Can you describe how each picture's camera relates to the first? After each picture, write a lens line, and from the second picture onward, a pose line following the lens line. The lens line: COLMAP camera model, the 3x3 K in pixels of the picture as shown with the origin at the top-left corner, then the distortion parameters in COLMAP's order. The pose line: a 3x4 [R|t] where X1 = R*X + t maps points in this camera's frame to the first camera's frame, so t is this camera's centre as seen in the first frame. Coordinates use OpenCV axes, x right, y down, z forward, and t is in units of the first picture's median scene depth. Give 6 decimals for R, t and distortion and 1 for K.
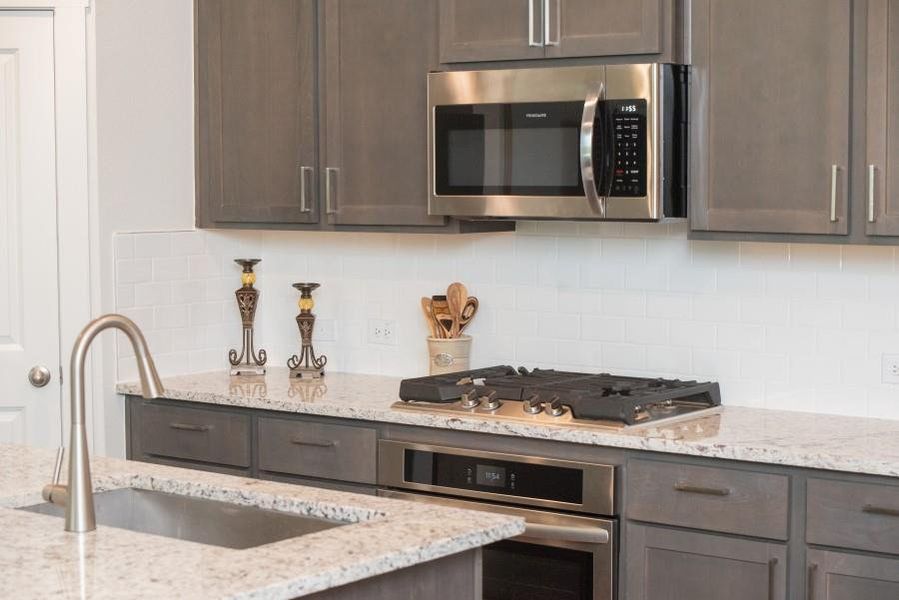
lens RADIAL K [[1716.7, 0, 453.3], [0, 1716.7, 304.0], [0, 0, 1]] dist [-0.016960, 0.000000]
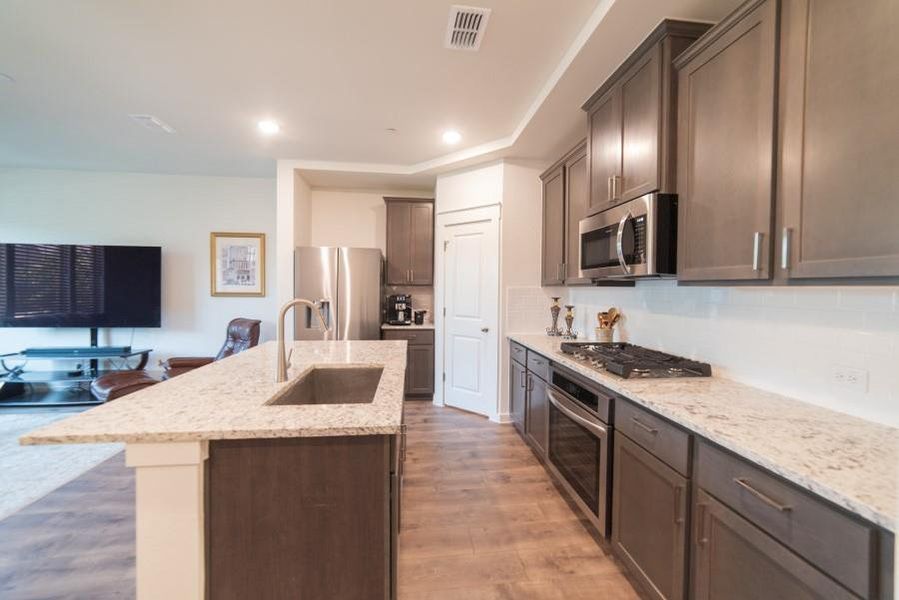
lens RADIAL K [[342.4, 0, 457.8], [0, 342.4, 299.8], [0, 0, 1]] dist [-0.010530, 0.000733]
pose [[0.697277, 0.032050, -0.716084, 0.222010], [-0.062885, 0.997883, -0.016570, -0.001061], [0.714038, 0.056585, 0.697817, 0.530391]]
